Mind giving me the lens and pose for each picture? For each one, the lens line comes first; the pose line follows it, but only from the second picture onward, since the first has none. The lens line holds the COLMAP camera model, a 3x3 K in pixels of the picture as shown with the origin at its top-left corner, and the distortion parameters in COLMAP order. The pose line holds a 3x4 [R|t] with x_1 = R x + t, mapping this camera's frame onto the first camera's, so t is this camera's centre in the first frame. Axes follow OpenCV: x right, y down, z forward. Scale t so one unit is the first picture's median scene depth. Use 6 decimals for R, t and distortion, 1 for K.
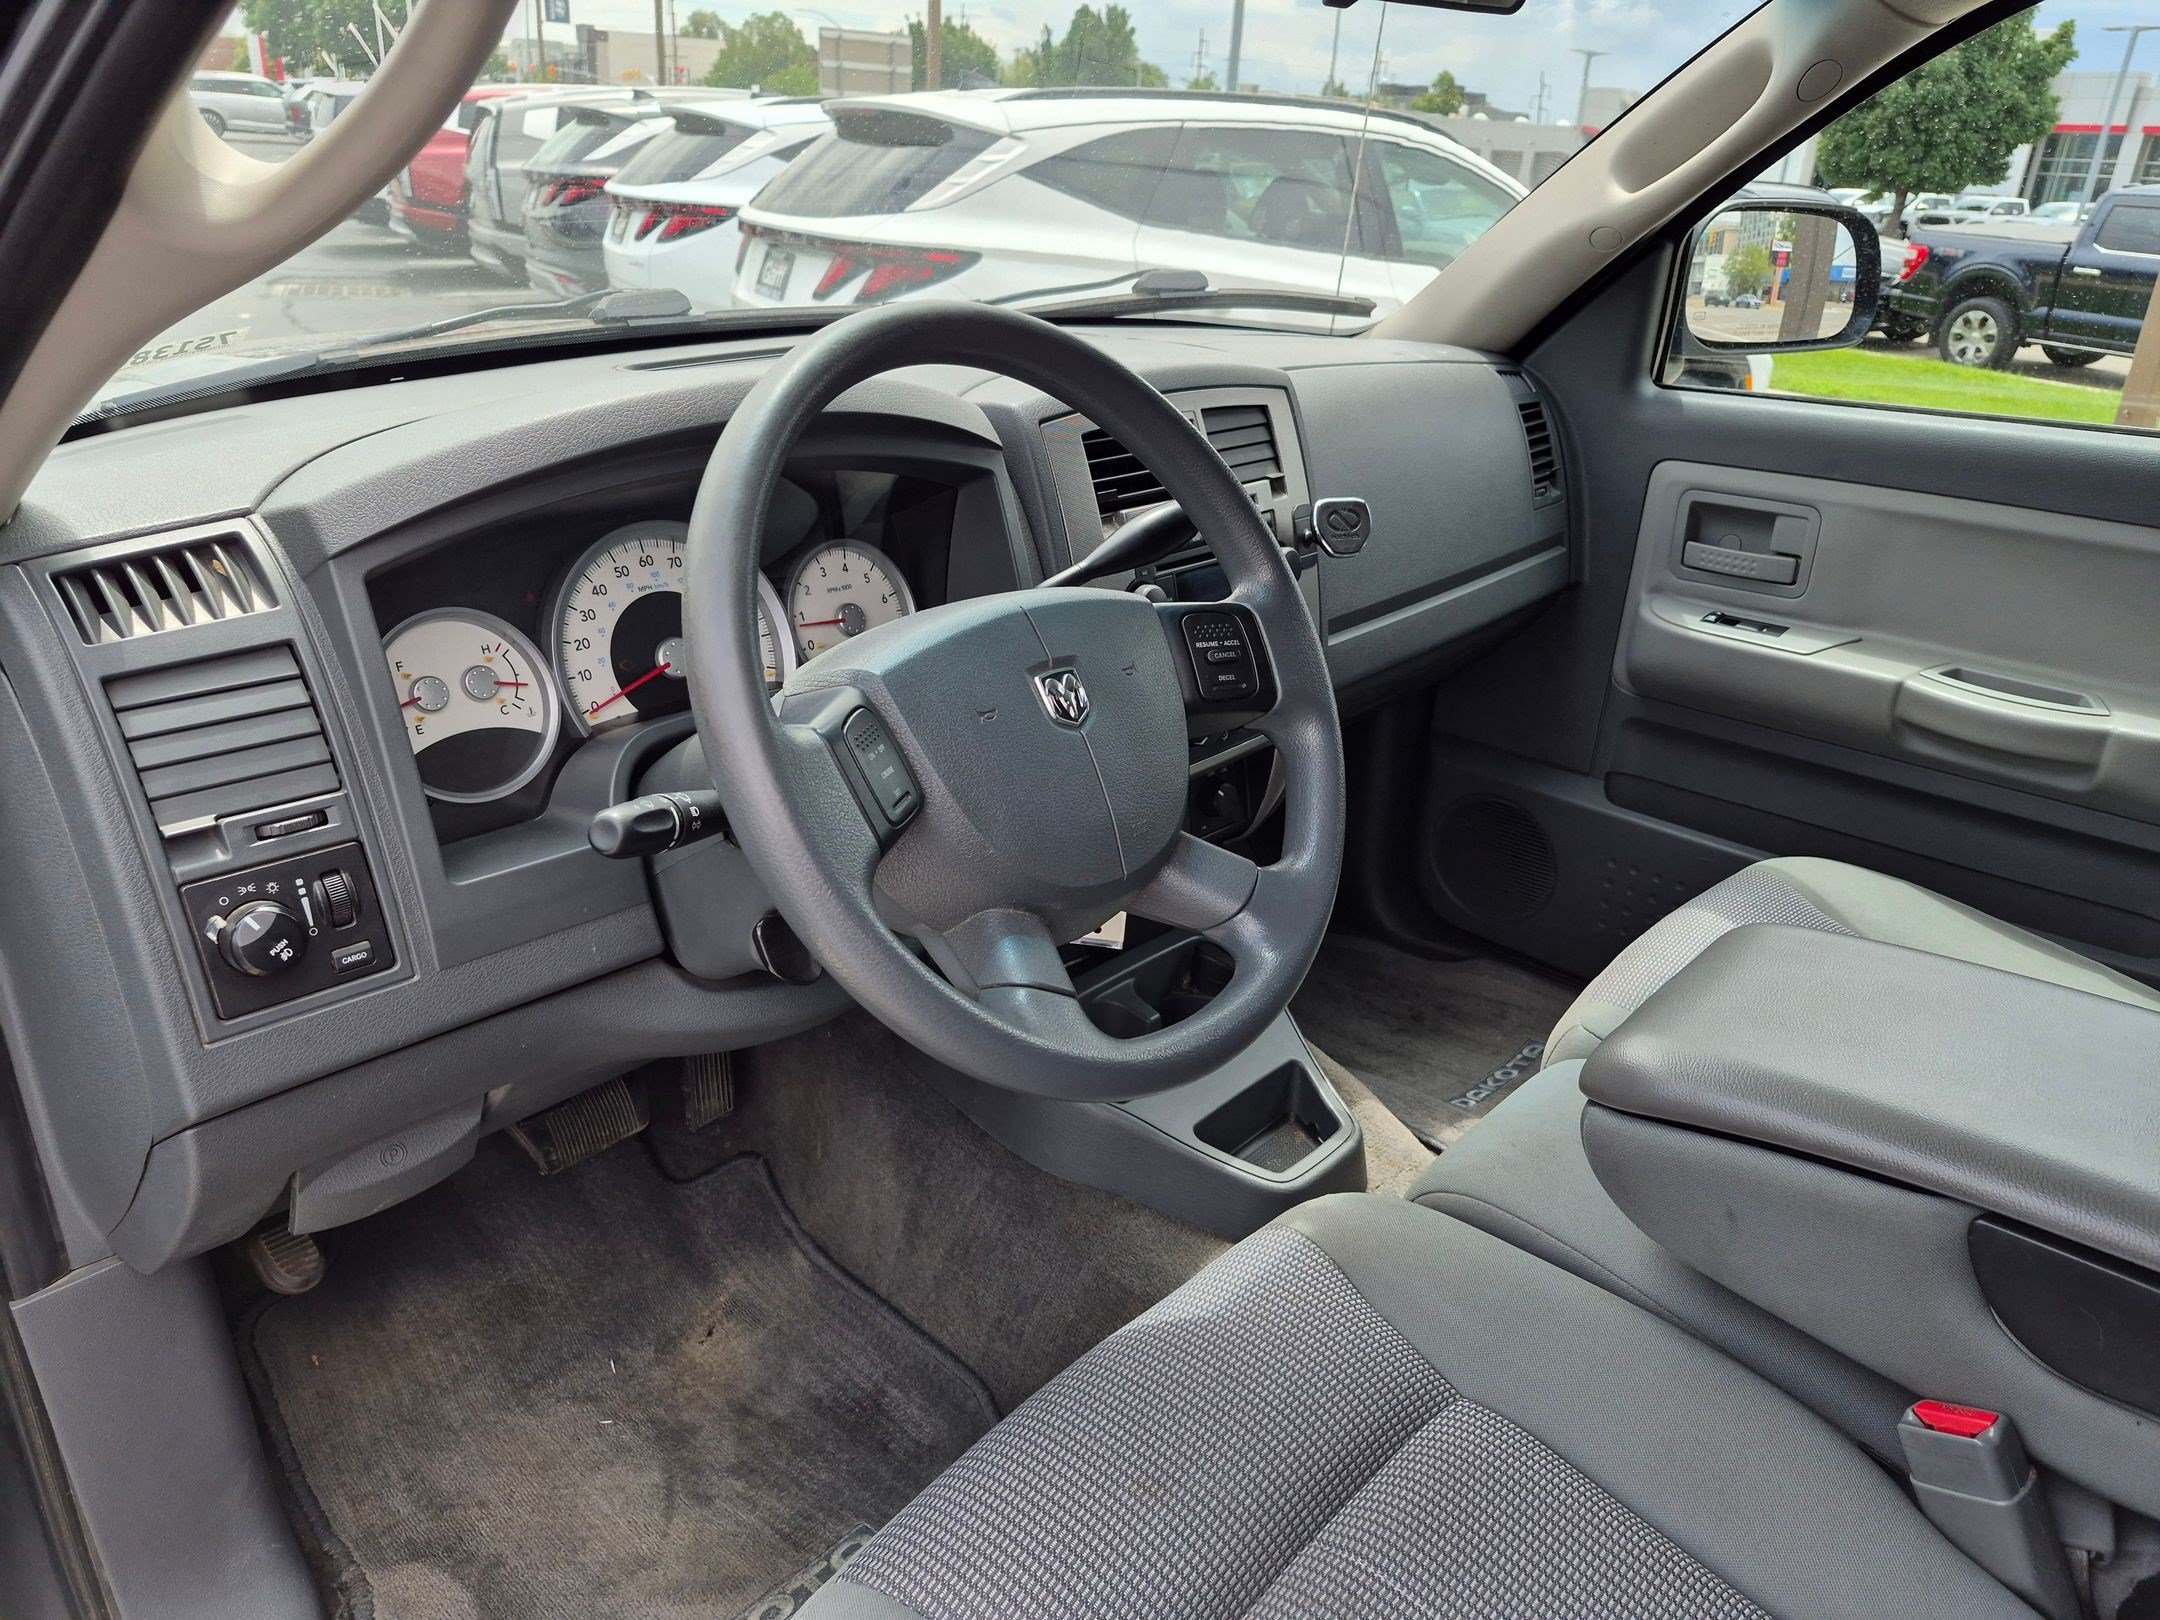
lens RADIAL K [[1506.4, 0, 1077.2], [0, 1506.4, 771.9], [0, 0, 1]] dist [0.050703, -0.054692]
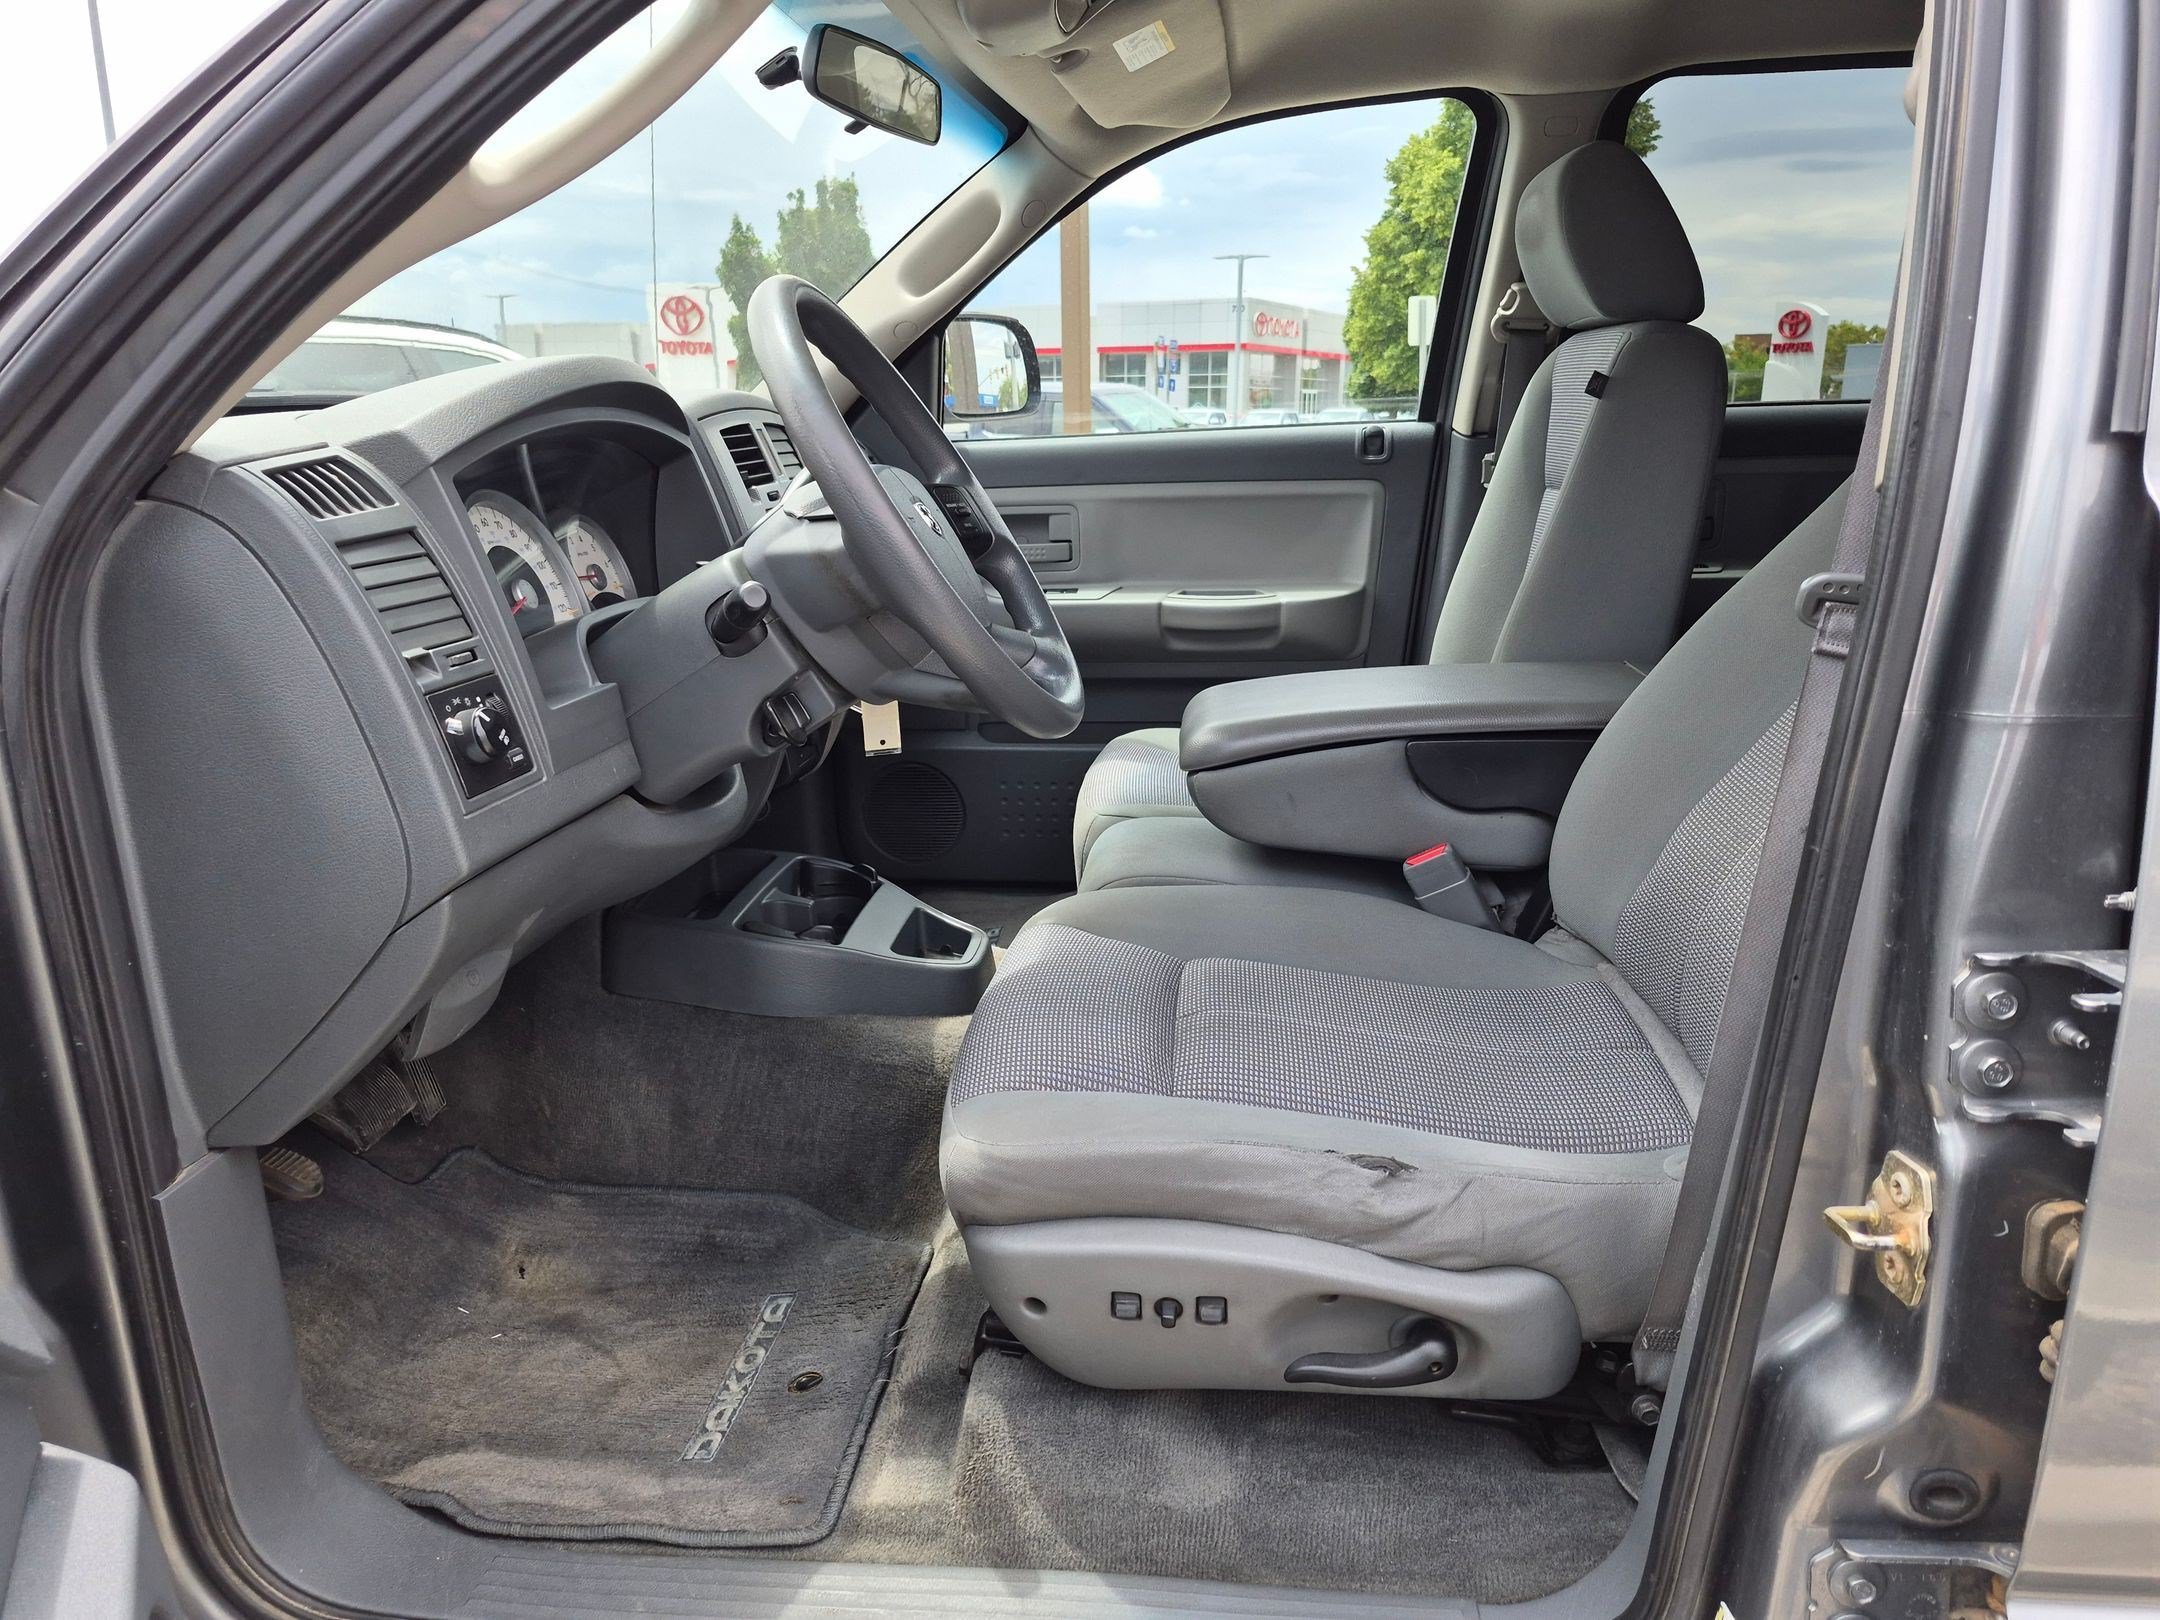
lens RADIAL K [[1506.4, 0, 1077.2], [0, 1506.4, 771.9], [0, 0, 1]] dist [0.050703, -0.054692]
pose [[0.802896, -0.190039, 0.565016, -0.558425], [0.265040, 0.962791, -0.052798, 0.222576], [-0.533958, 0.192143, 0.823389, -0.219073]]
